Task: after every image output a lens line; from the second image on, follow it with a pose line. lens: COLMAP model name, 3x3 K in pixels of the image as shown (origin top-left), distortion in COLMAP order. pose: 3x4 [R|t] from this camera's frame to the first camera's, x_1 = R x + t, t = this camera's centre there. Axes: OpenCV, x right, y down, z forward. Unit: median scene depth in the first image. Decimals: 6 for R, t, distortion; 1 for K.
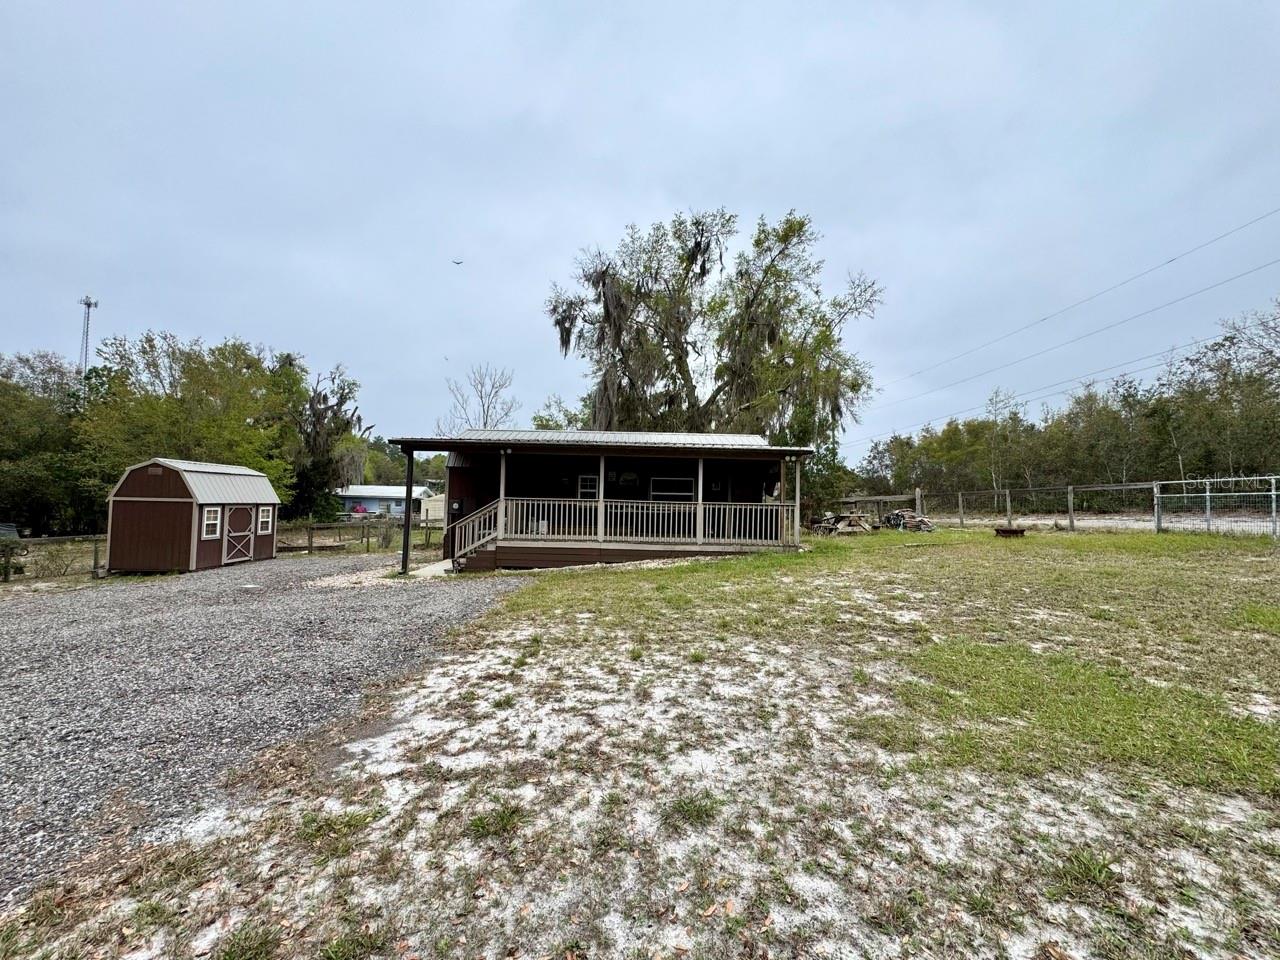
lens RADIAL K [[511.7, 0, 639.5], [0, 511.7, 479.7], [0, 0, 1]] dist [-0.002825, 0.000379]
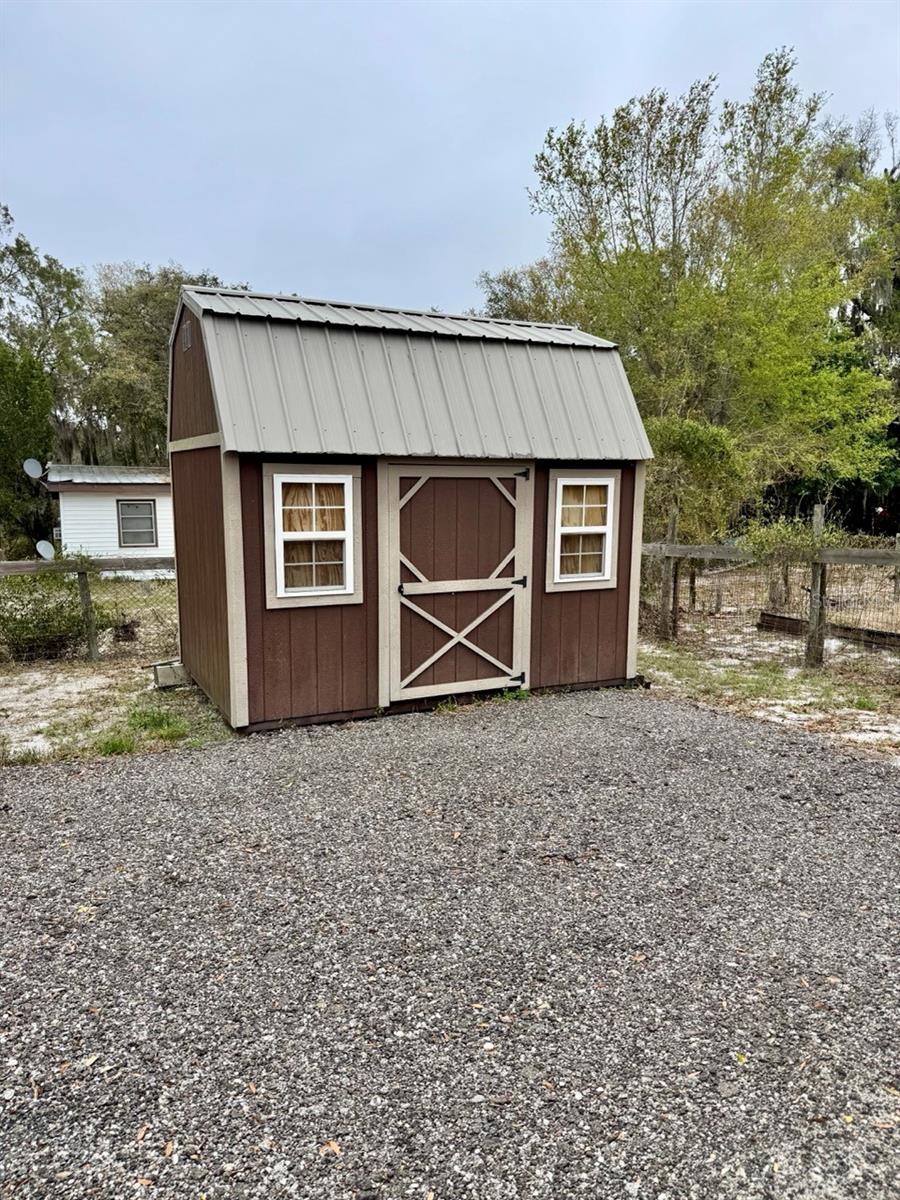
lens RADIAL K [[848.0, 0, 449.9], [0, 848.0, 599.7], [0, 0, 1]] dist [0.014277, -0.002910]
pose [[0.399616, 0.114090, -0.909555, -0.396807], [0.043037, 0.988795, 0.142938, 0.052516], [0.915672, -0.096265, 0.390229, 0.795710]]
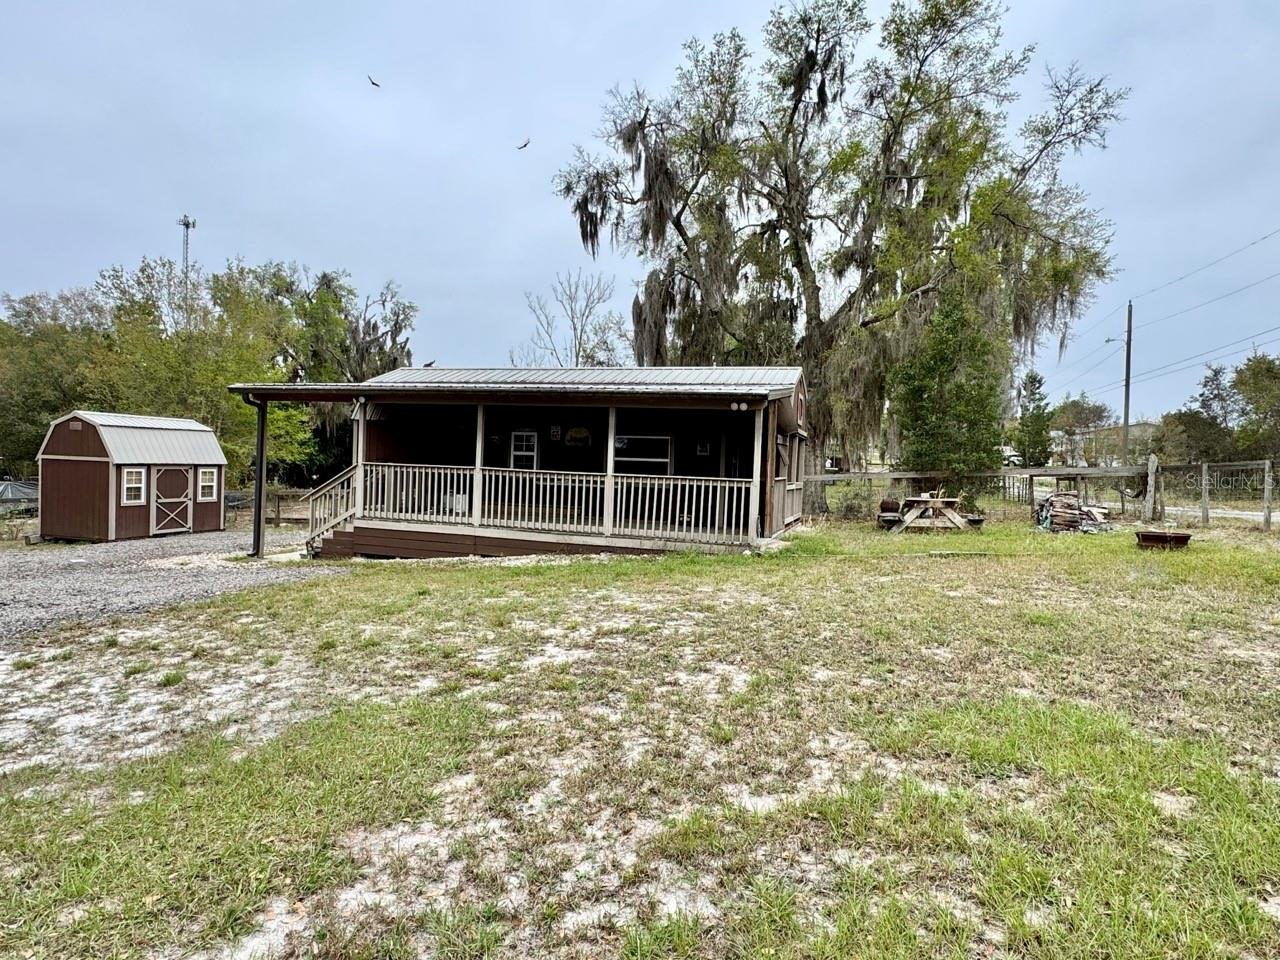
lens RADIAL K [[762.9, 0, 635.2], [0, 762.9, 479.7], [0, 0, 1]] dist [-0.003317, 0.006814]
pose [[0.951001, 0.021725, -0.308425, 0.311375], [-0.003051, 0.998139, 0.060901, -0.005757], [0.309174, -0.056975, 0.949297, 0.043301]]
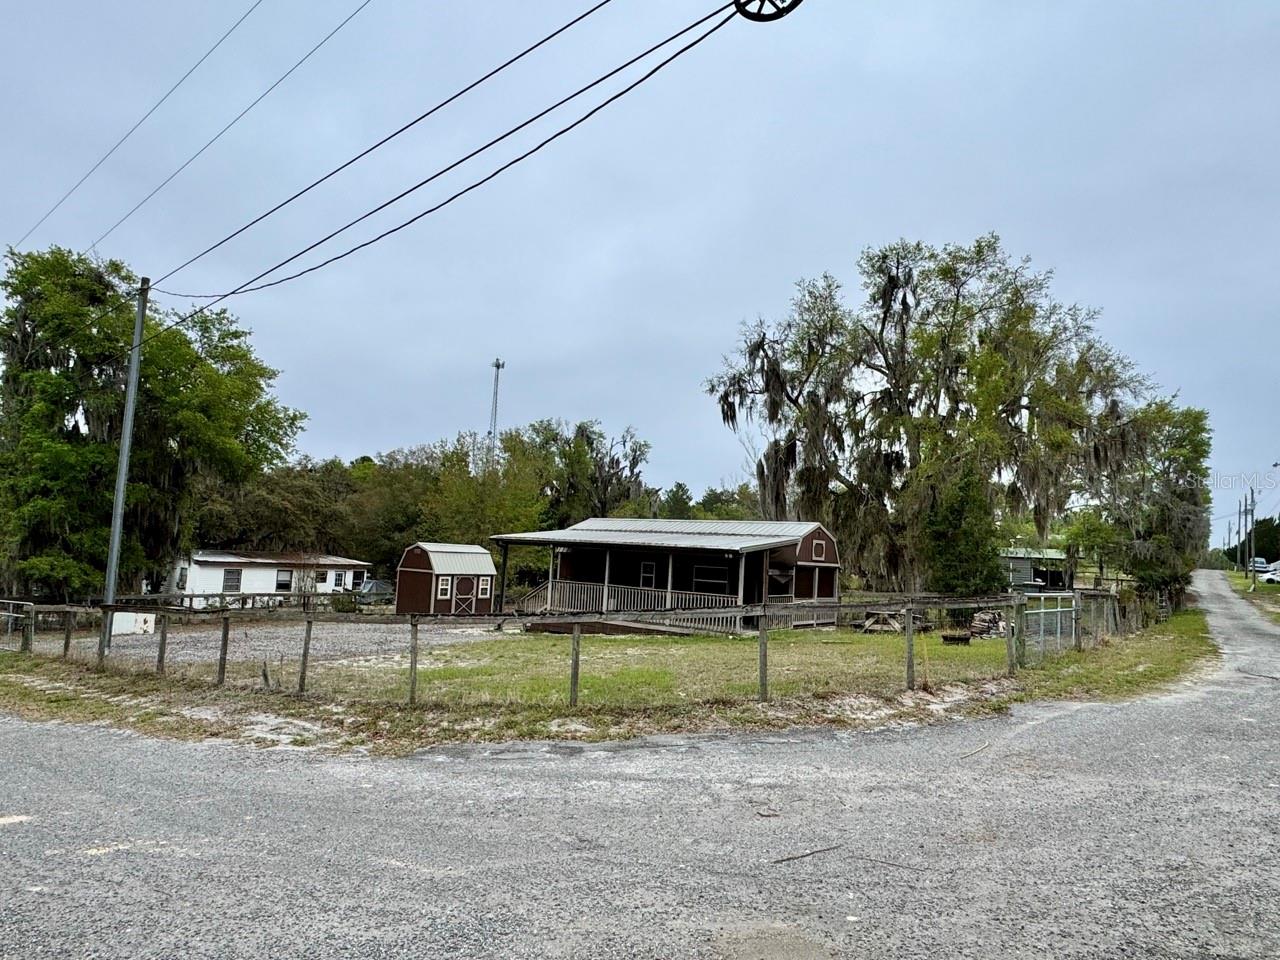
lens RADIAL K [[762.9, 0, 638.6], [0, 762.9, 479.2], [0, 0, 1]] dist [-0.003317, 0.006814]
pose [[0.793460, -0.038598, -0.607397, 0.793153], [-0.007543, 0.997287, -0.073229, -0.058007], [0.608576, 0.062686, 0.791016, -0.329958]]
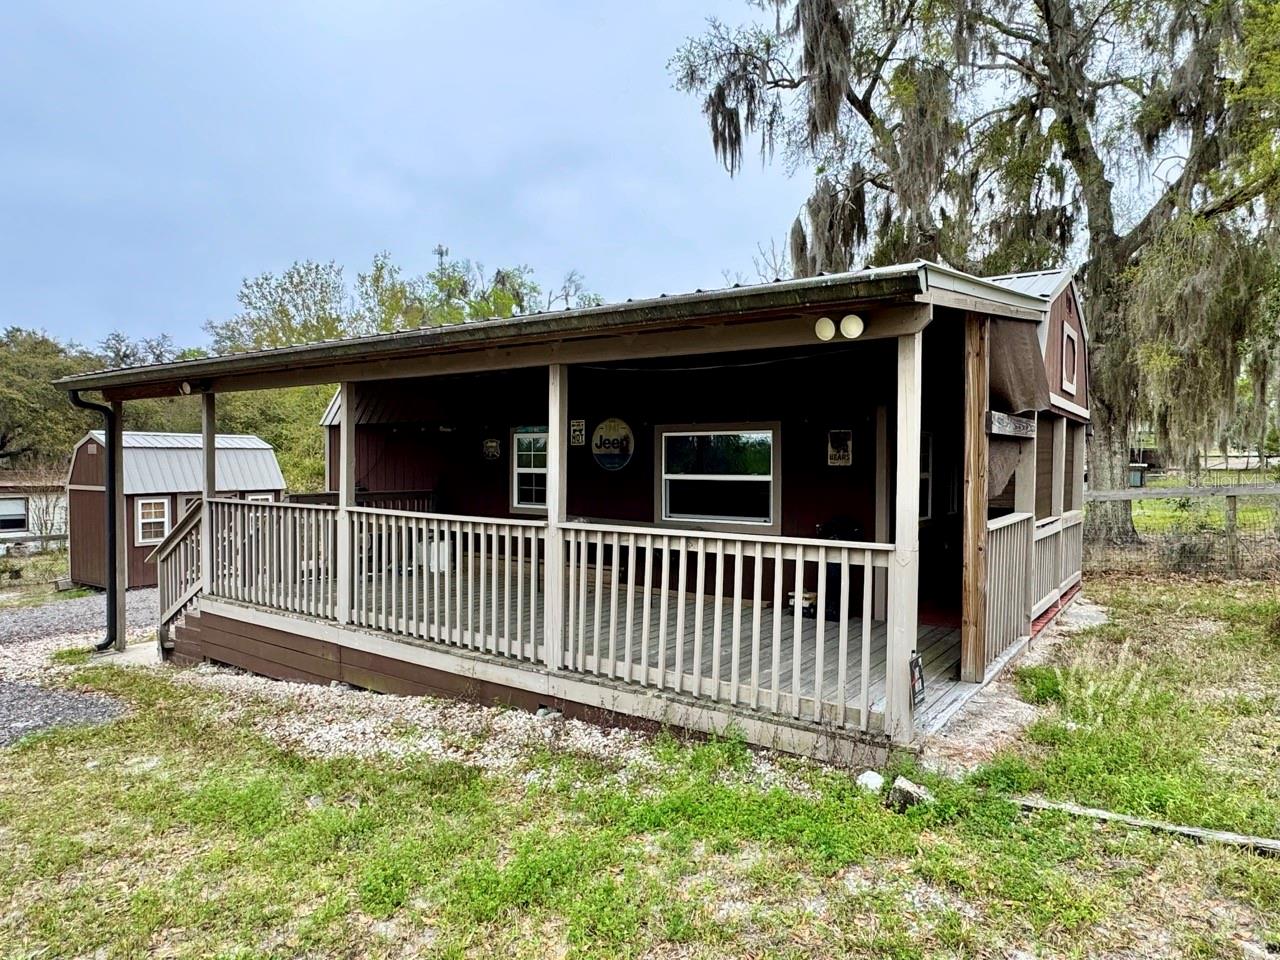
lens RADIAL K [[791.0, 0, 639.4], [0, 791.0, 478.8], [0, 0, 1]] dist [-0.000677, 0.005128]
pose [[0.812386, -0.002771, -0.583114, 0.279612], [0.039167, 0.997990, 0.049823, 0.000108], [0.581804, -0.063314, 0.810861, 0.459553]]
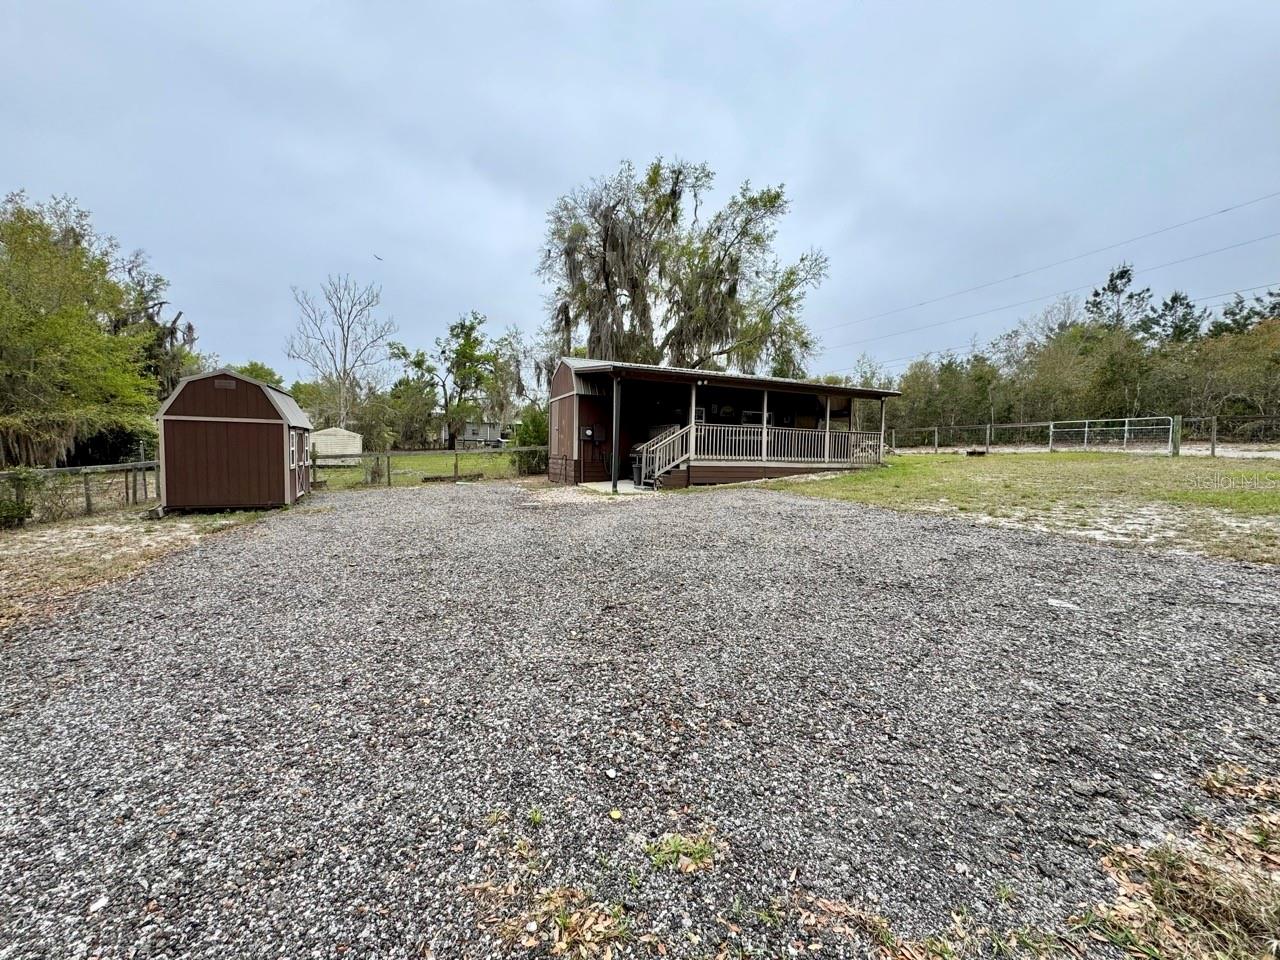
lens RADIAL K [[511.7, 0, 639.6], [0, 511.7, 482.7], [0, 0, 1]] dist [-0.002825, 0.000379]
pose [[0.920853, -0.023989, 0.389172, -0.562930], [-0.022242, 0.993249, 0.113852, 0.026312], [-0.389275, -0.113497, 0.914102, -0.009745]]
